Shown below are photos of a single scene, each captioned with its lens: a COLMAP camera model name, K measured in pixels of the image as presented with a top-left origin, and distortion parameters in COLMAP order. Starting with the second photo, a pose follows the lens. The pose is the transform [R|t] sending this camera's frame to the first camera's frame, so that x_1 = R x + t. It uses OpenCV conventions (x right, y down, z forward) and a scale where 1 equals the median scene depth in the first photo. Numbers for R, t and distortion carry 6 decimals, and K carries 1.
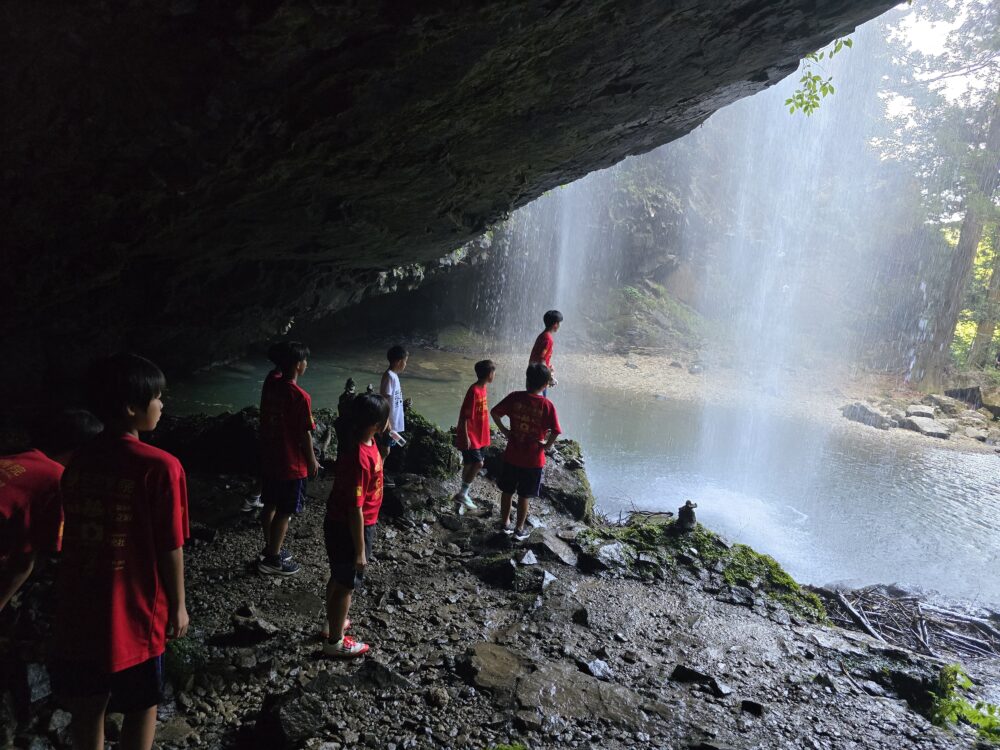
lens RADIAL K [[657.3, 0, 504.1], [0, 657.3, 398.5], [0, 0, 1]] dist [0.058861, -0.049133]
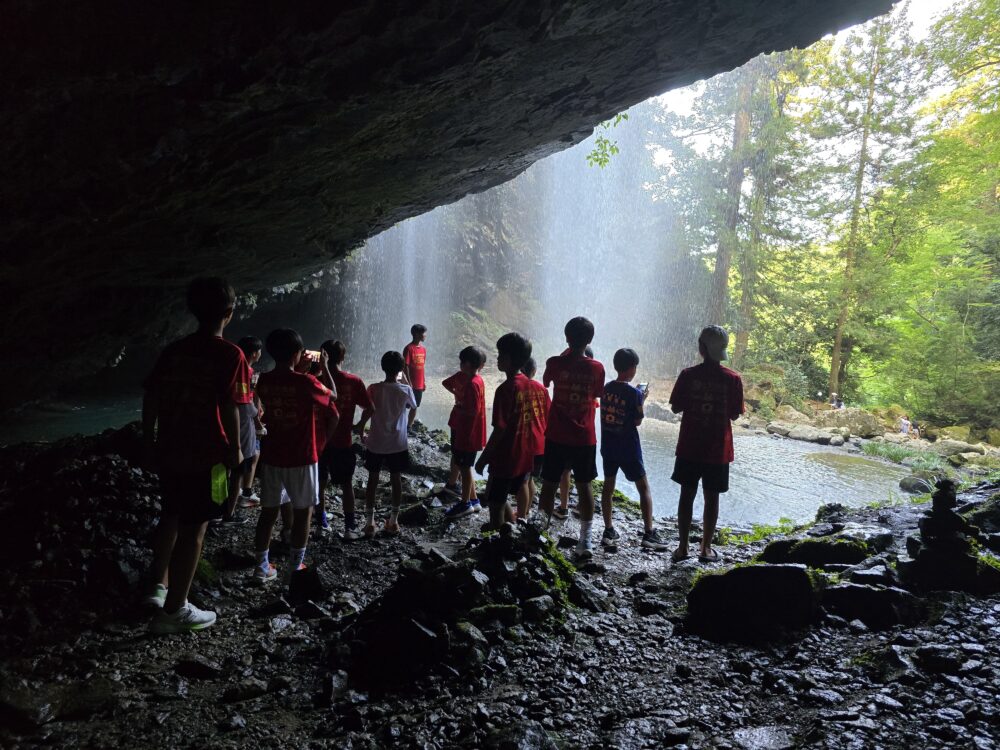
lens RADIAL K [[657.3, 0, 504.1], [0, 657.3, 398.5], [0, 0, 1]] dist [0.058861, -0.049133]
pose [[0.961659, -0.064880, 0.266462, -0.092675], [0.077417, 0.996319, -0.036806, 0.055512], [-0.263094, 0.056024, 0.963142, -0.158455]]
